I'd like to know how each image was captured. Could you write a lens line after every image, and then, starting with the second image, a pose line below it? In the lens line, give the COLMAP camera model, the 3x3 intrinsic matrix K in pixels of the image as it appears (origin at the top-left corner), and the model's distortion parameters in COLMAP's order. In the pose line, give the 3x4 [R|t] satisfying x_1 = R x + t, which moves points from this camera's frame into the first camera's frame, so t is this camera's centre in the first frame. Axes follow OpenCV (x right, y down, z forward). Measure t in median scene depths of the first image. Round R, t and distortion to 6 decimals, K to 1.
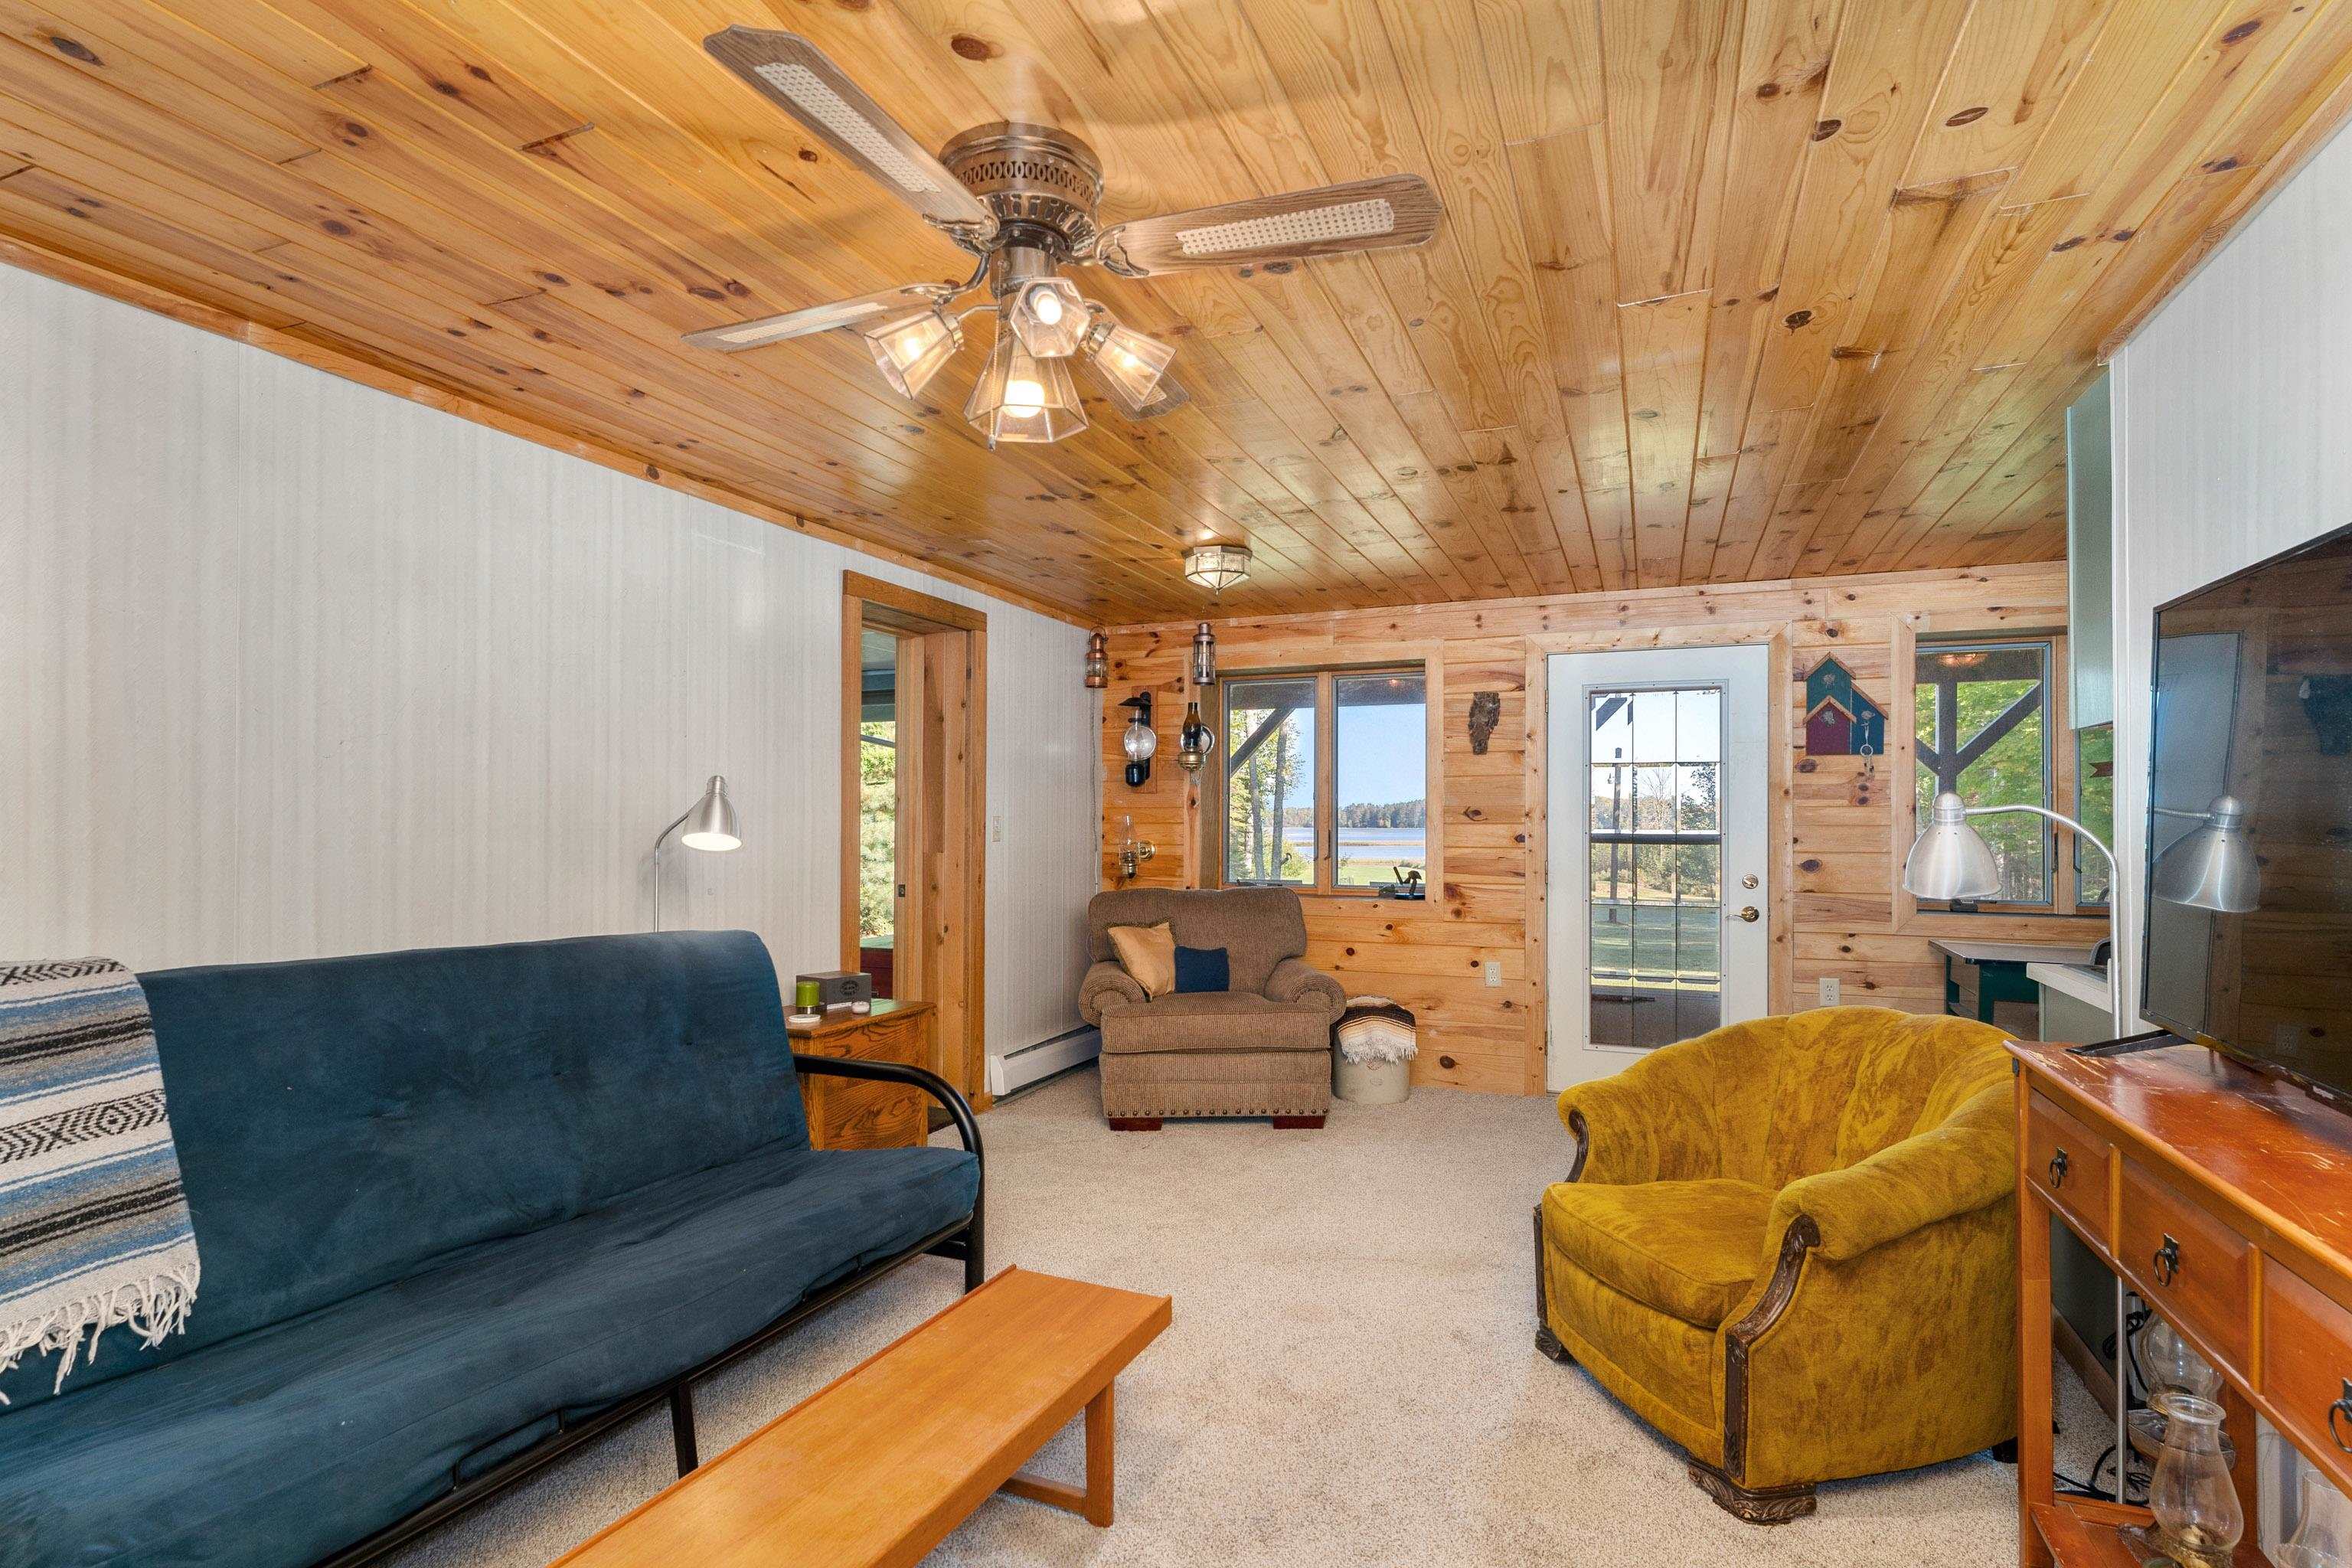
lens RADIAL K [[1163.0, 0, 1175.4], [0, 1163.0, 817.0], [0, 0, 1]] dist [0.002531, -0.000035]
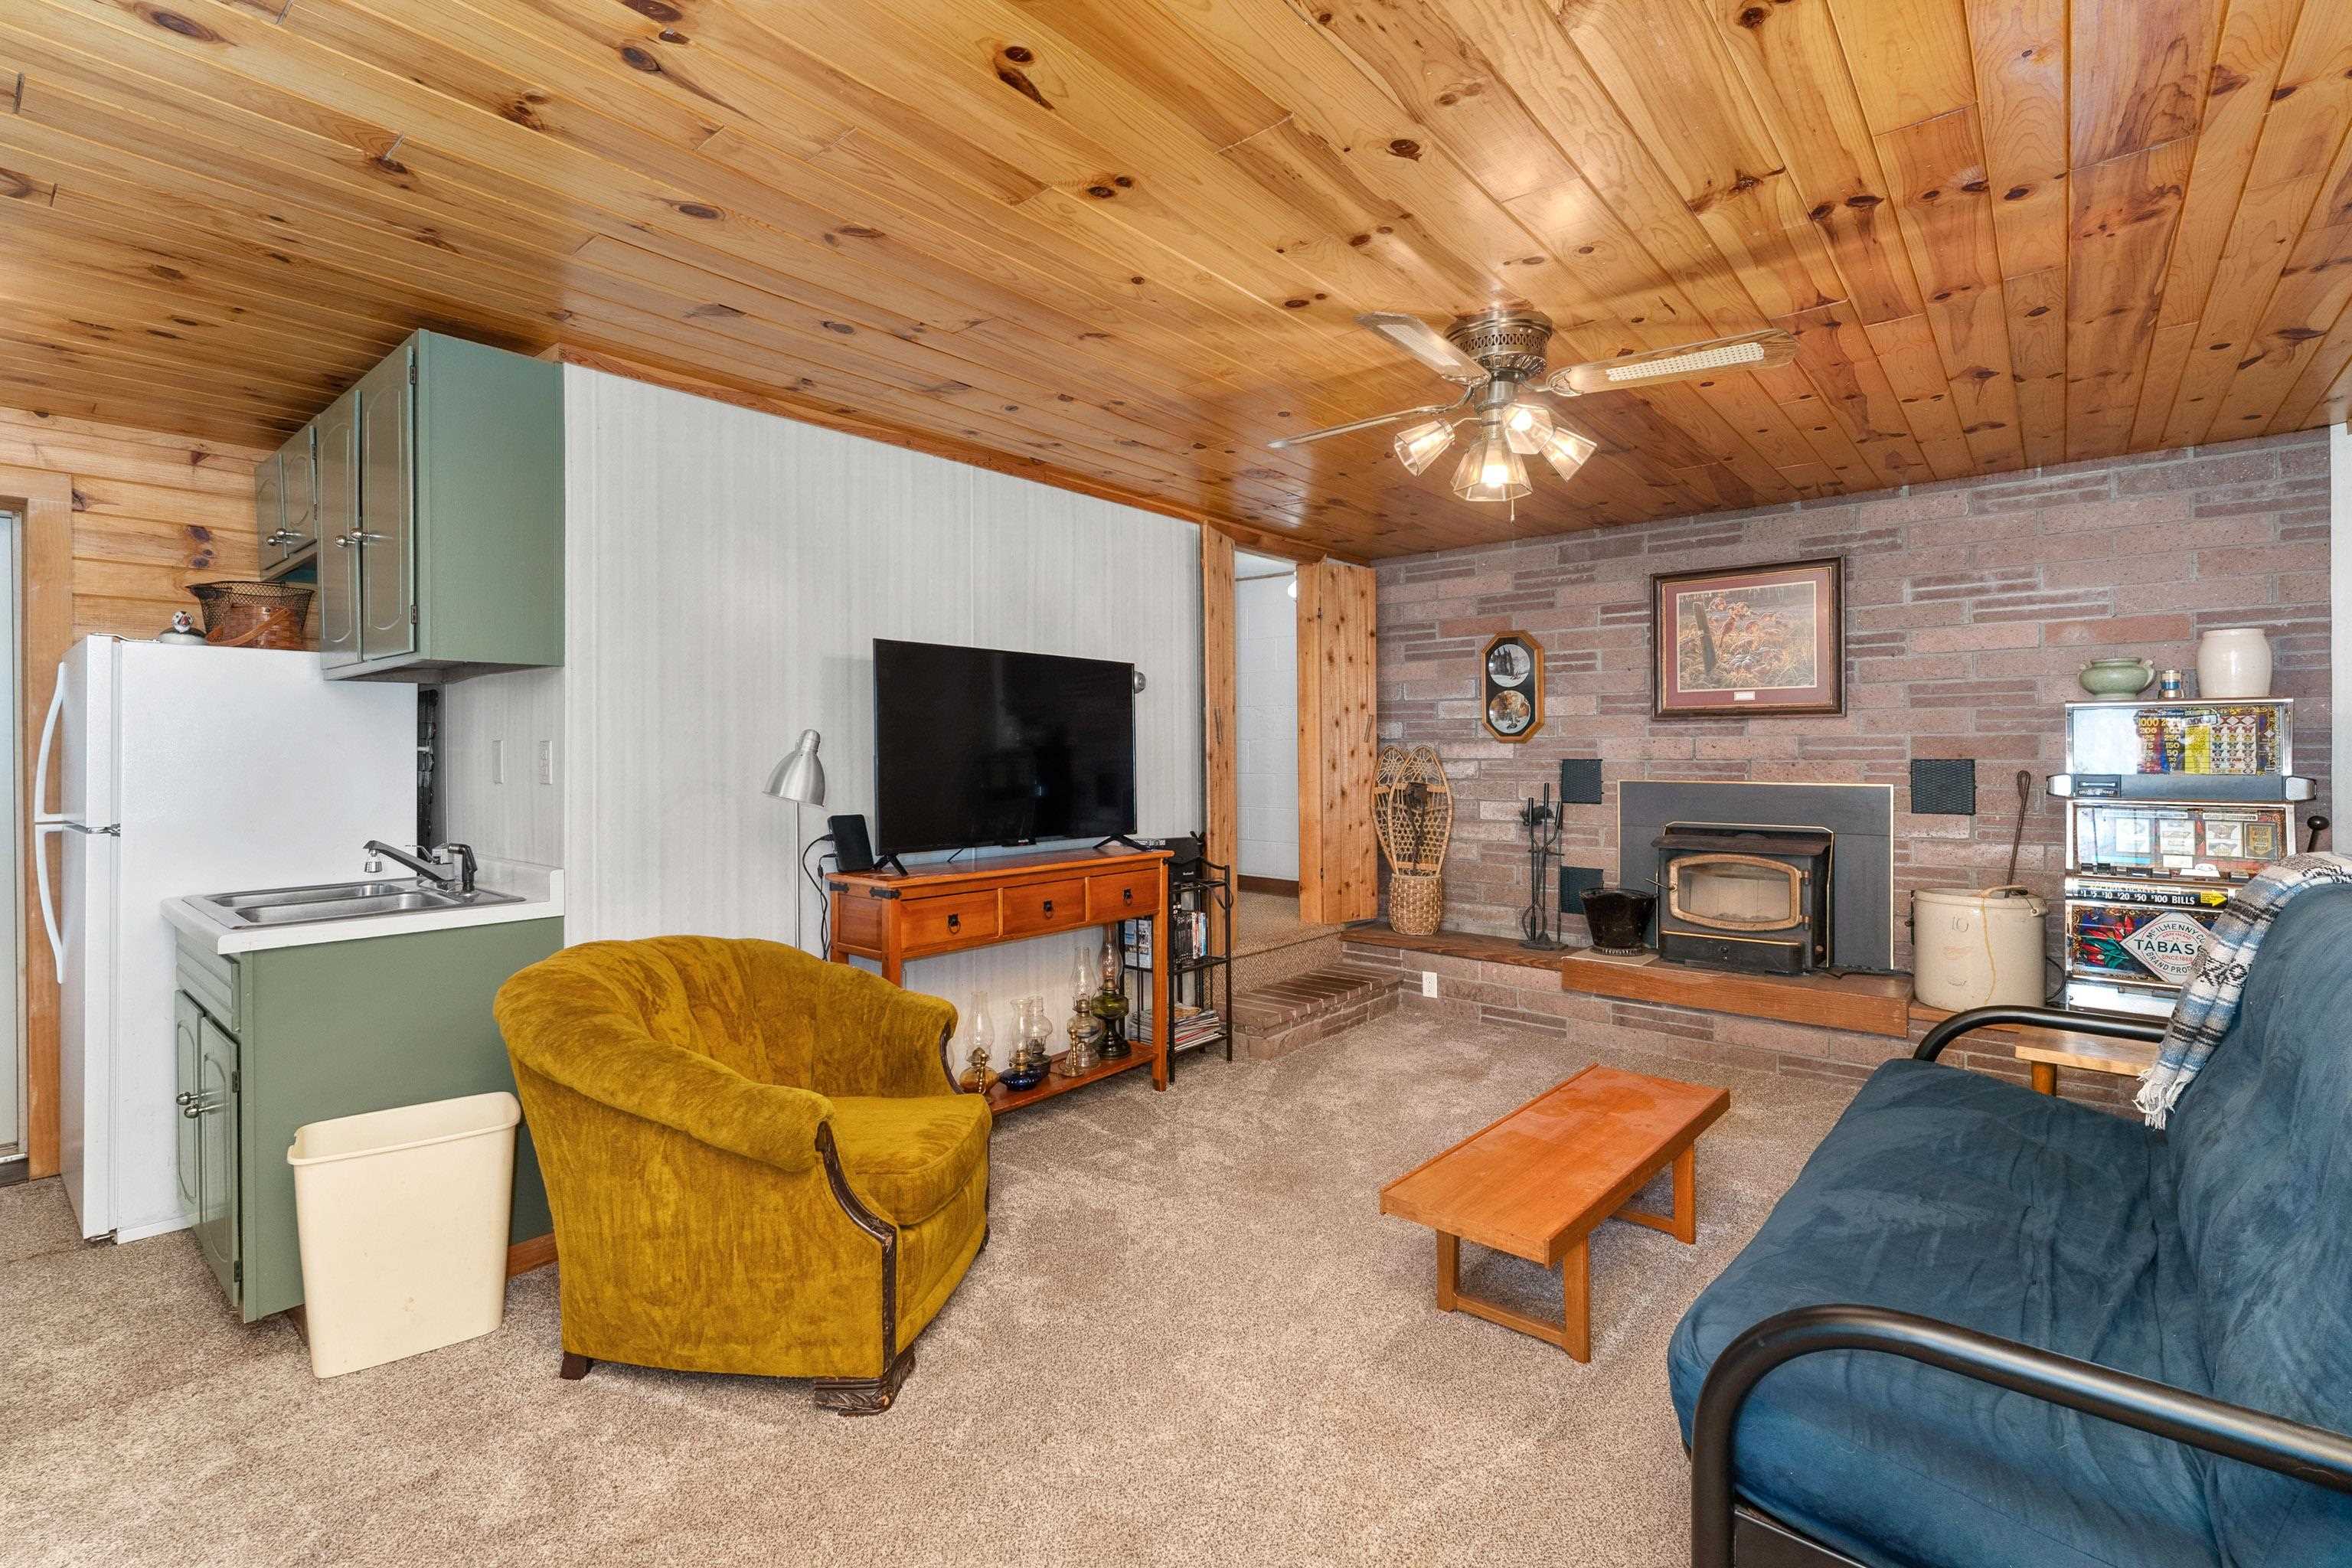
lens RADIAL K [[1042.3, 0, 1181.3], [0, 1042.3, 748.9], [0, 0, 1]] dist [-0.000164, 0.000238]
pose [[-0.952314, 0.004179, 0.305090, -0.053937], [0.003555, 0.999990, -0.002601, 0.002232], [-0.305098, -0.001392, -0.952320, 0.846655]]
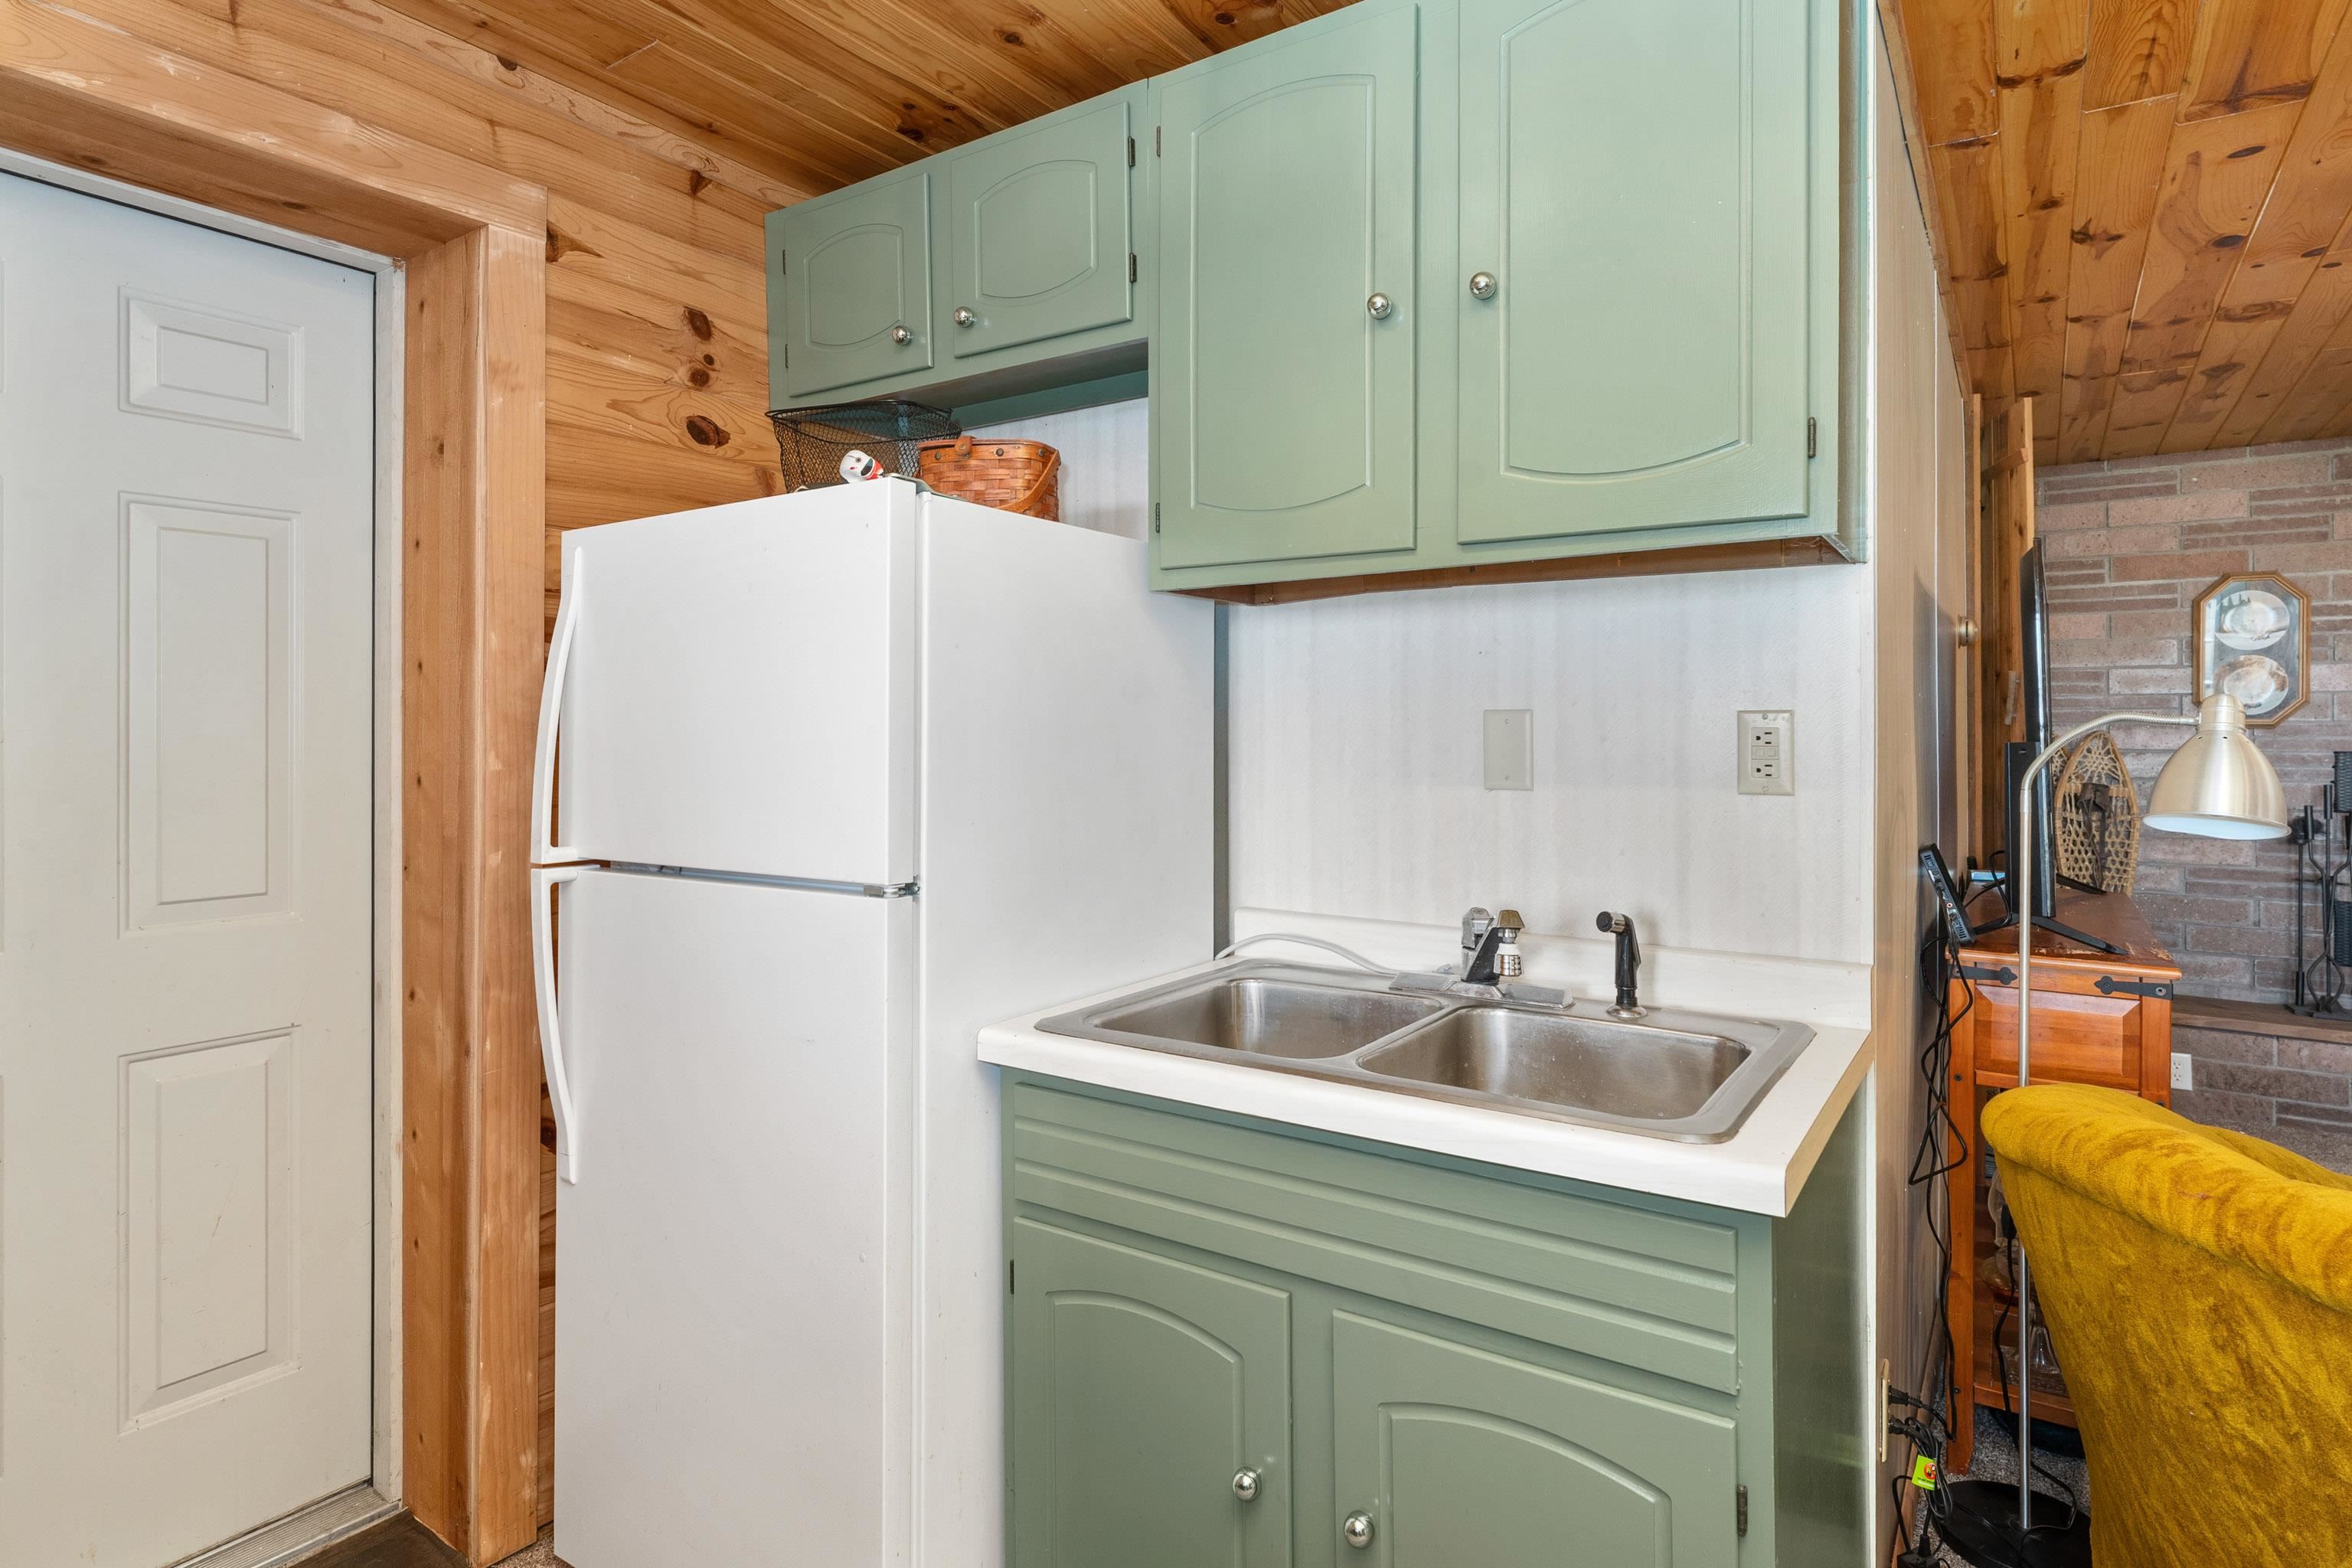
lens RADIAL K [[1251.3, 0, 1182.4], [0, 1251.3, 726.6], [0, 0, 1]] dist [-0.002647, -0.000183]
pose [[-0.978125, -0.001674, 0.208013, 0.472684], [-0.003302, 0.999967, -0.007482, 0.002695], [-0.207993, -0.008006, -0.978097, 0.791274]]
